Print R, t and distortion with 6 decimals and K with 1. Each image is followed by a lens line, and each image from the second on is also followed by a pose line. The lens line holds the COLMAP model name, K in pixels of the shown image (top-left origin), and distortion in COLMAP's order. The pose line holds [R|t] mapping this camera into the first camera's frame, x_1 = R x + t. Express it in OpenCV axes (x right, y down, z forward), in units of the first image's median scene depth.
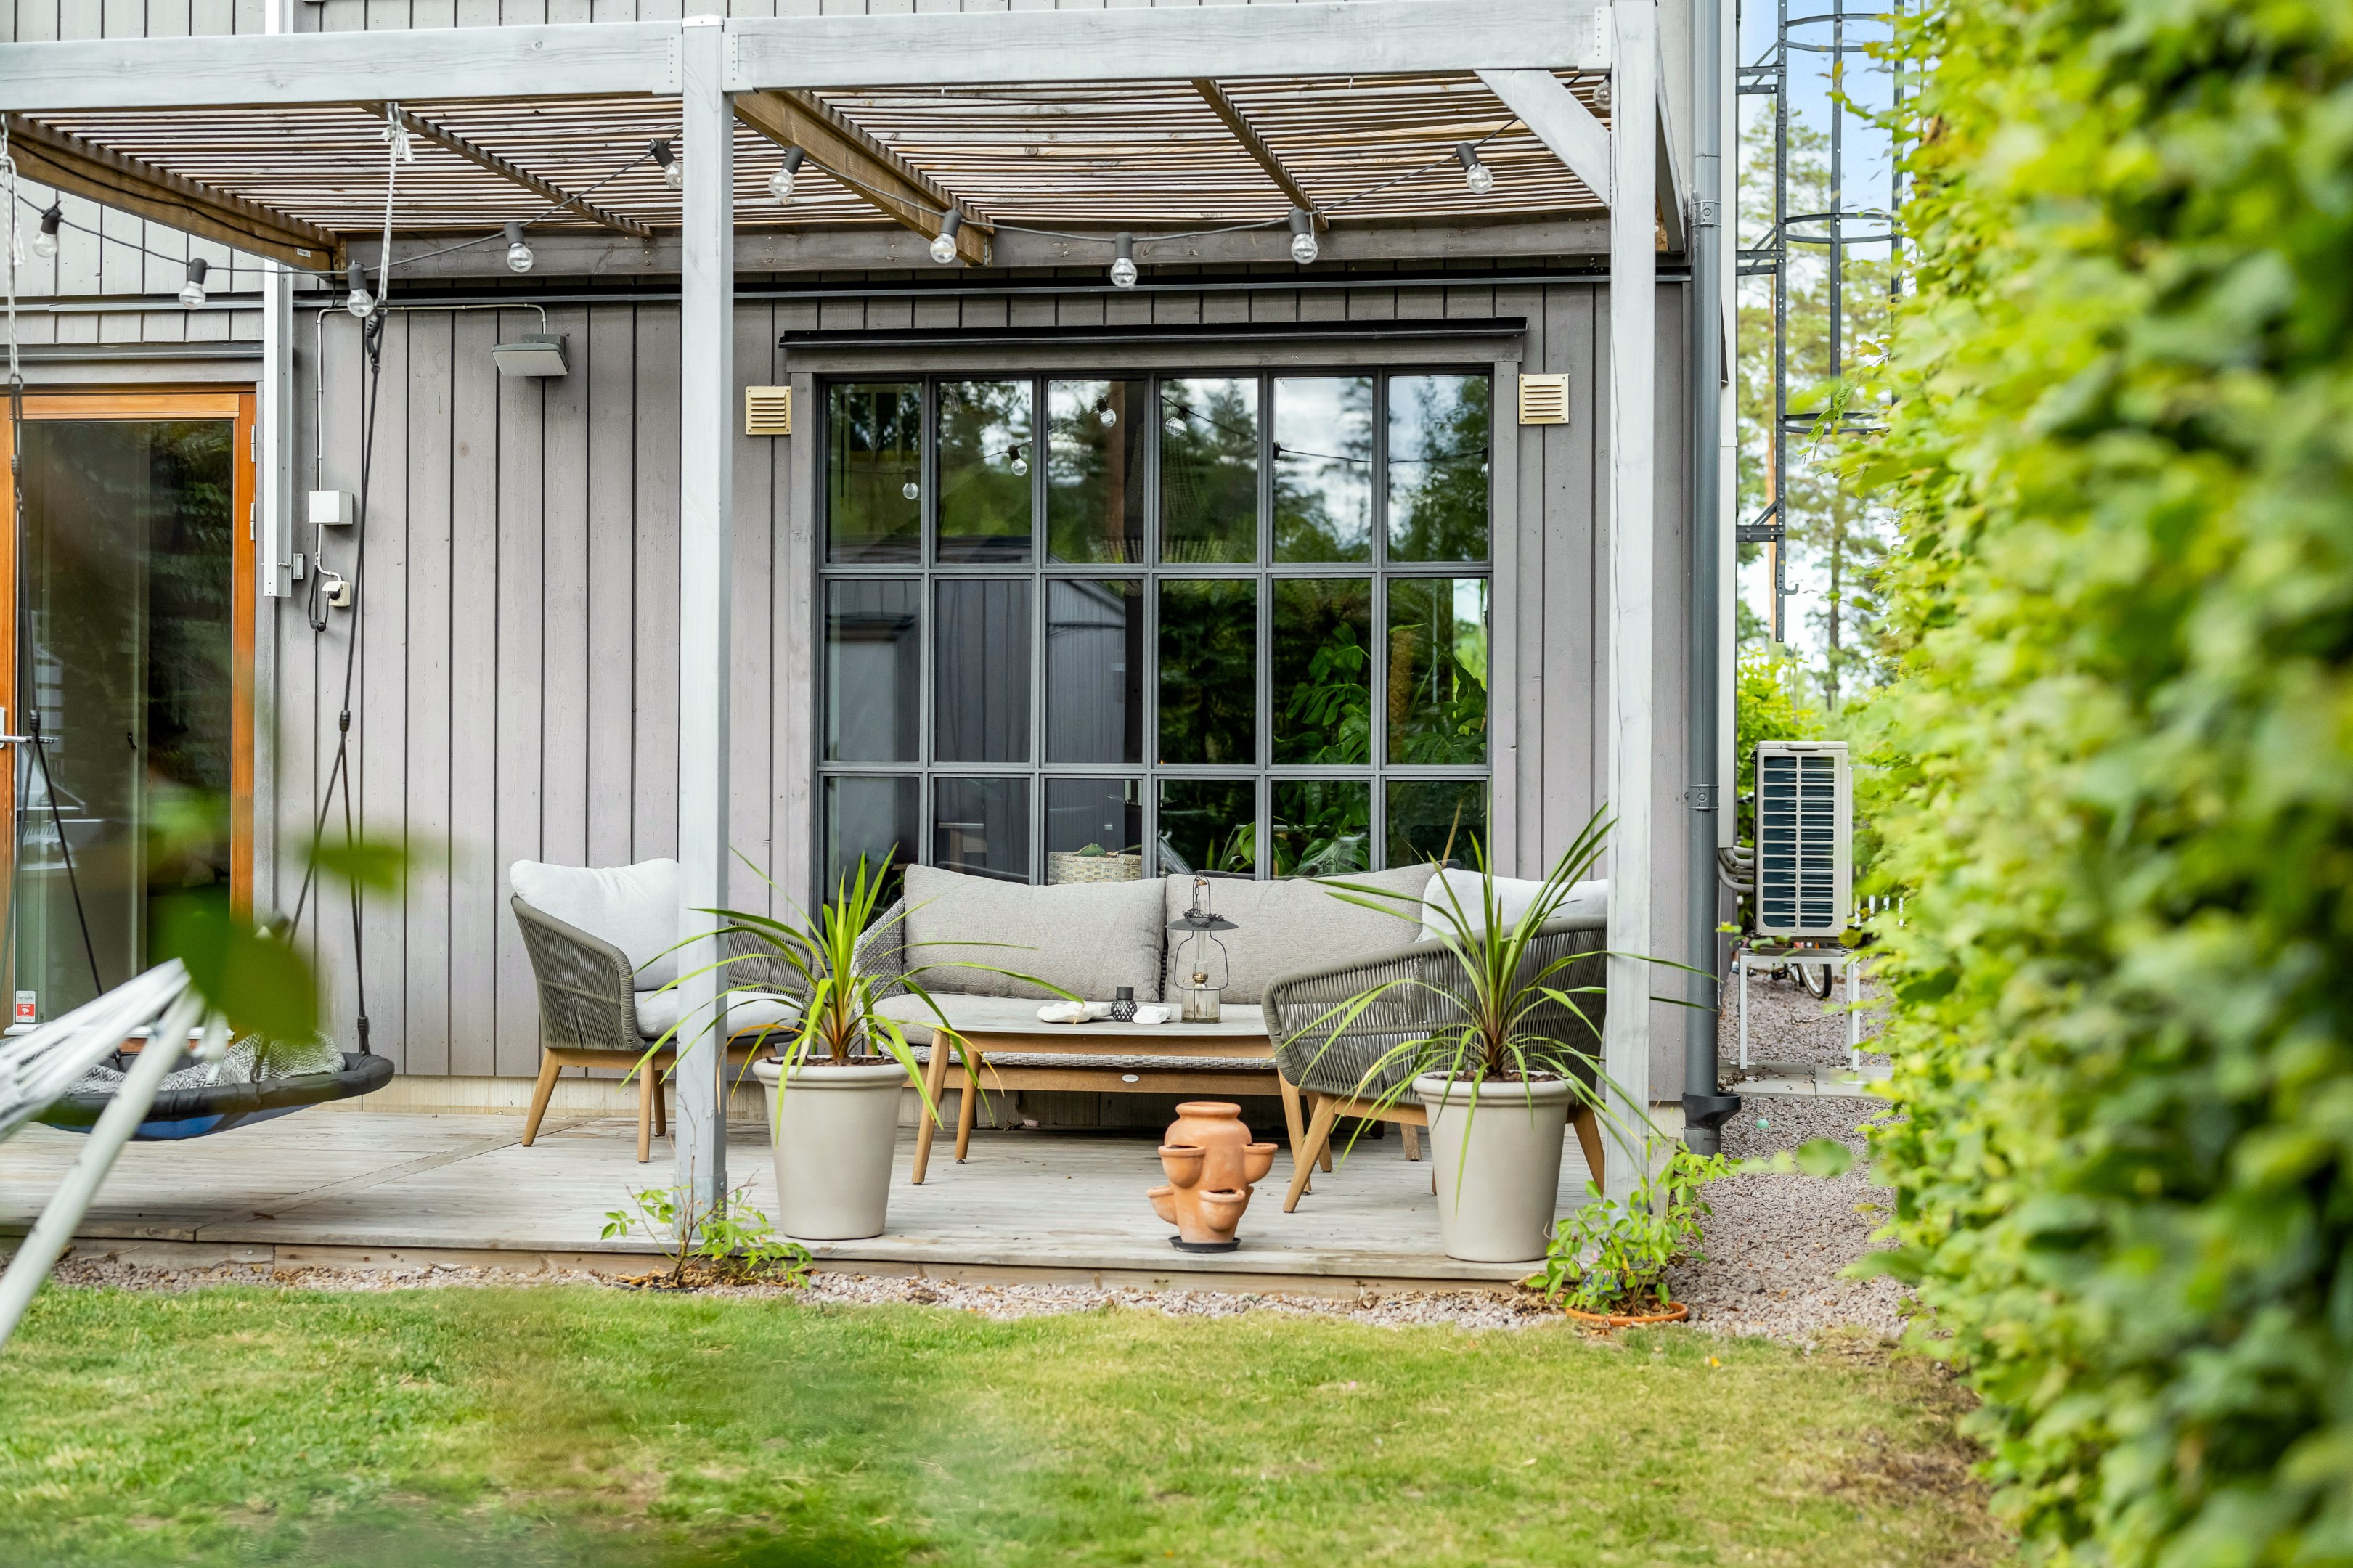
lens RADIAL K [[3340.1, 0, 1176.5], [0, 3340.1, 784.0], [0, 0, 1]] dist [-0.012634, 0.011128]
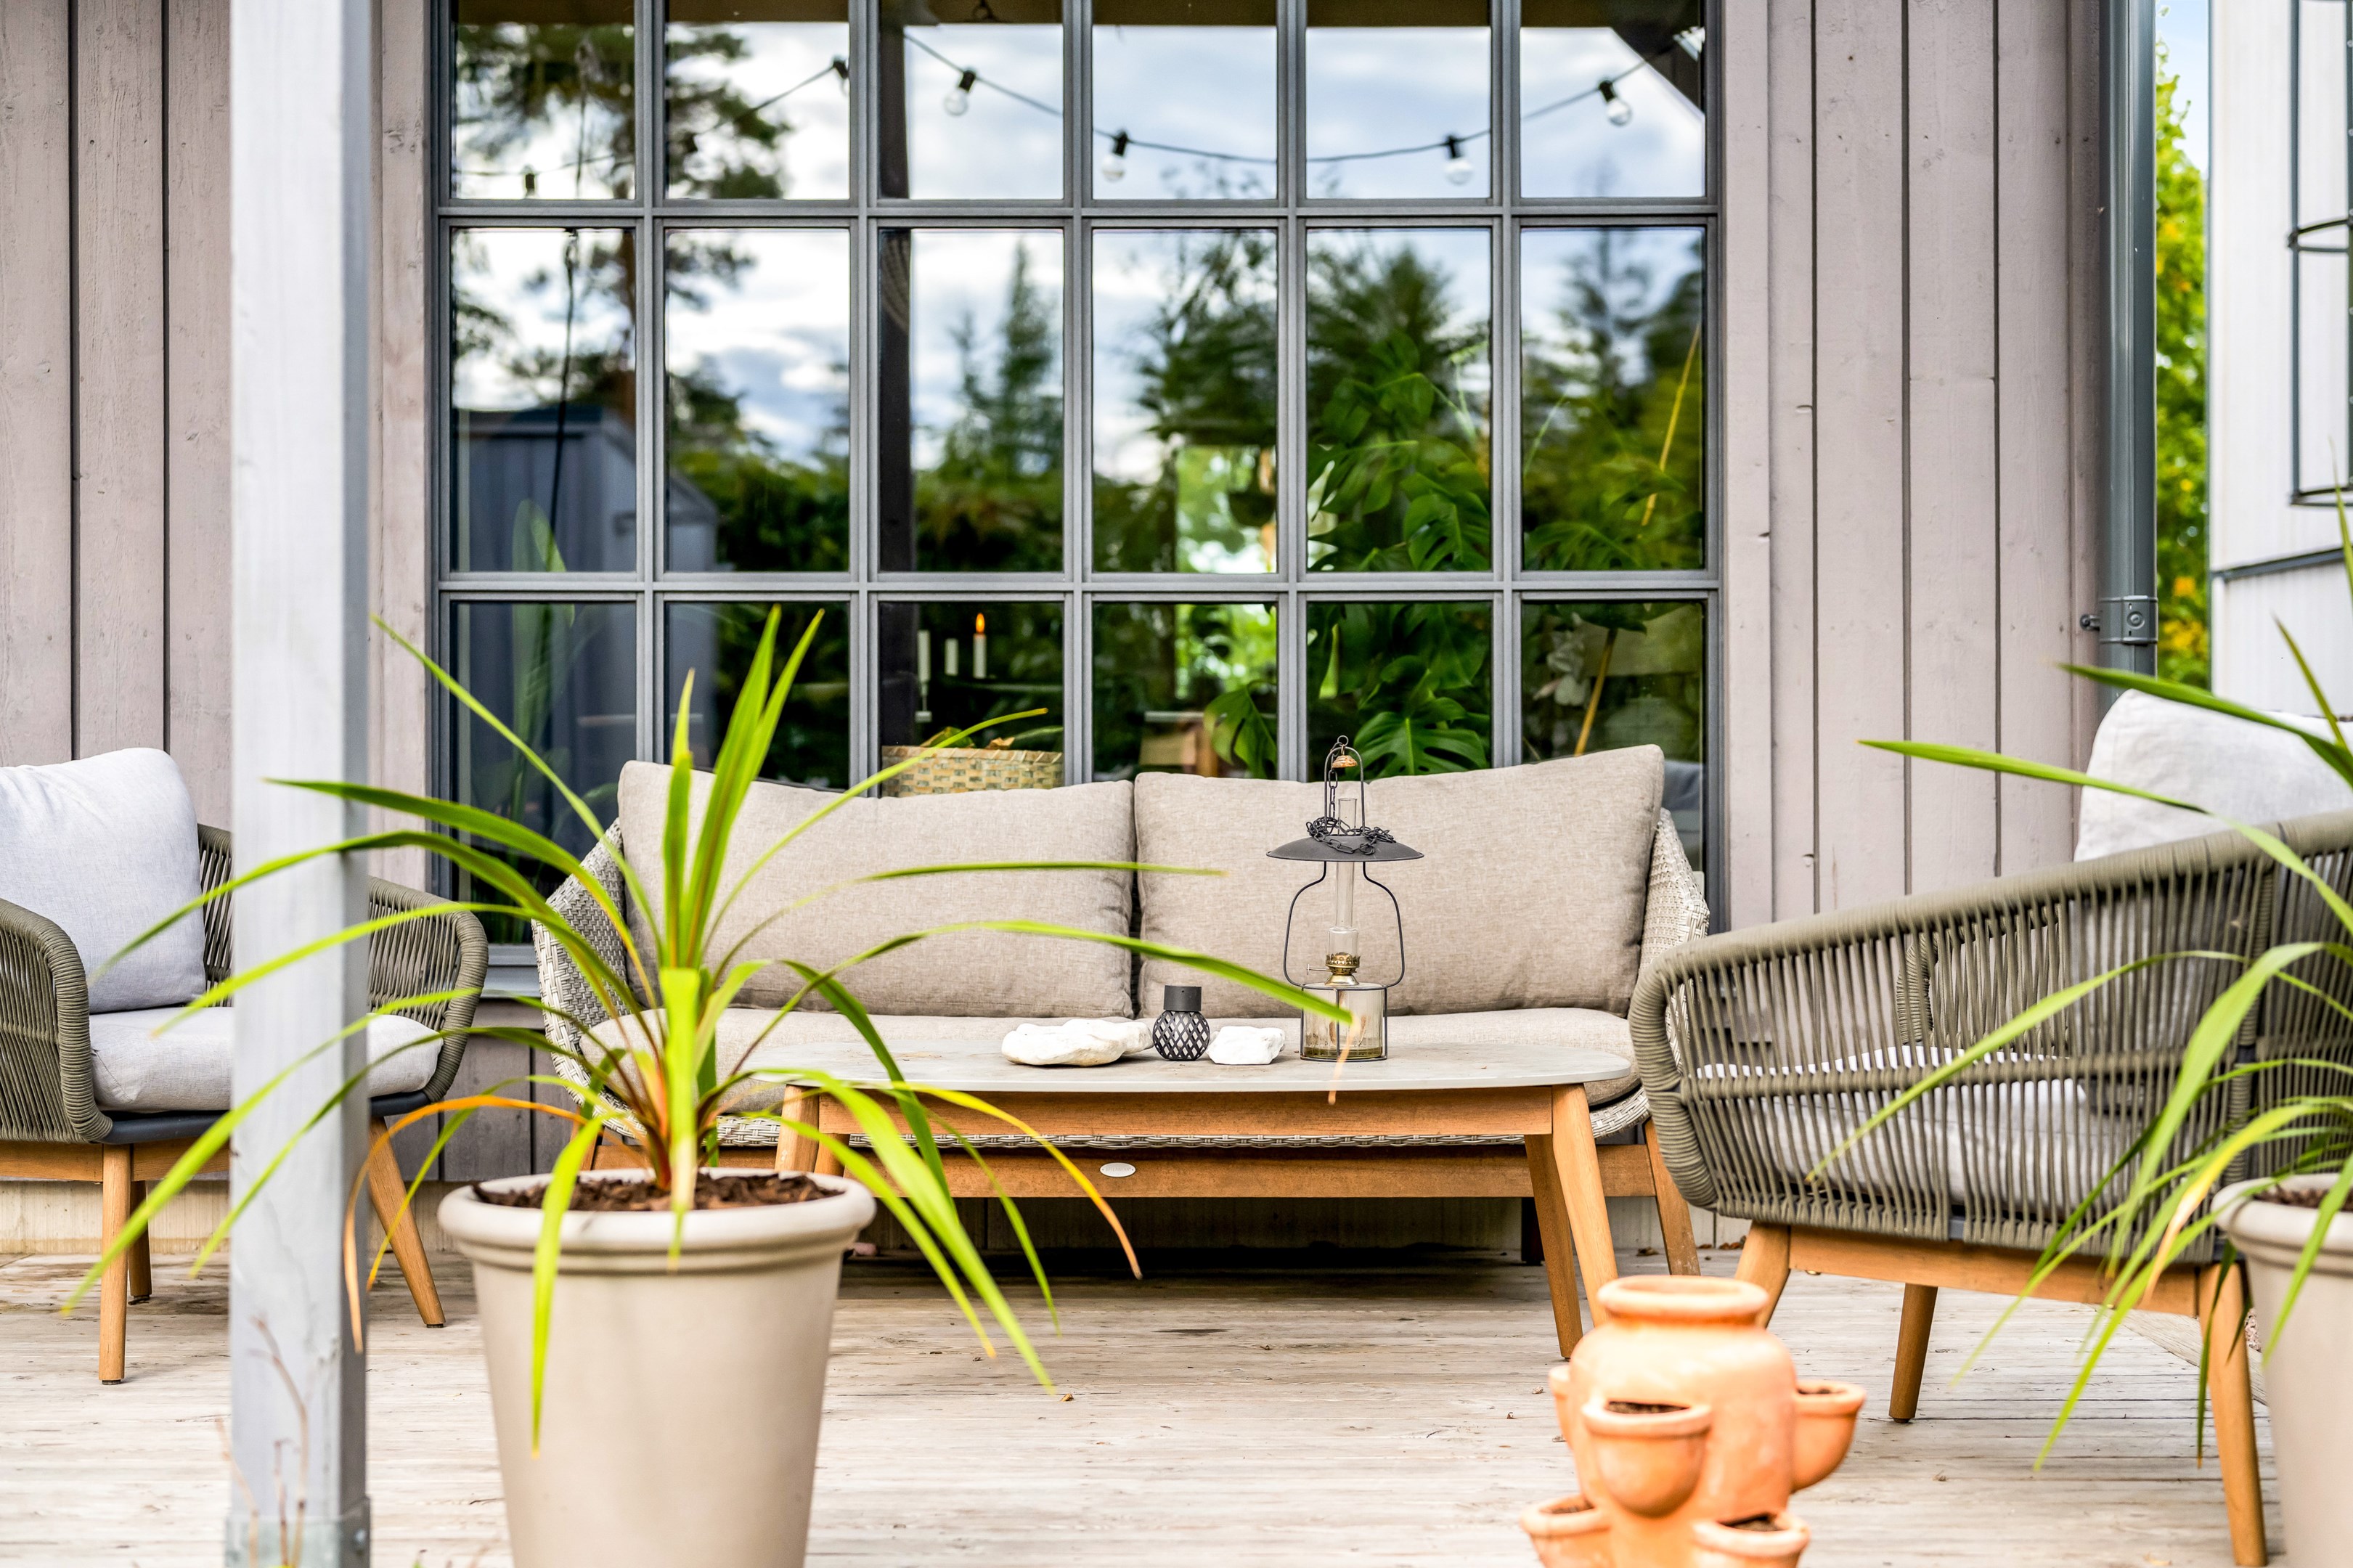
lens RADIAL K [[3340.1, 0, 1176.5], [0, 3340.1, 784.0], [0, 0, 1]] dist [-0.012634, 0.011128]
pose [[0.986549, -0.007091, 0.163314, -0.083420], [0.007260, 0.999974, -0.000434, 0.029589], [-0.163307, 0.001614, 0.986574, 0.487170]]
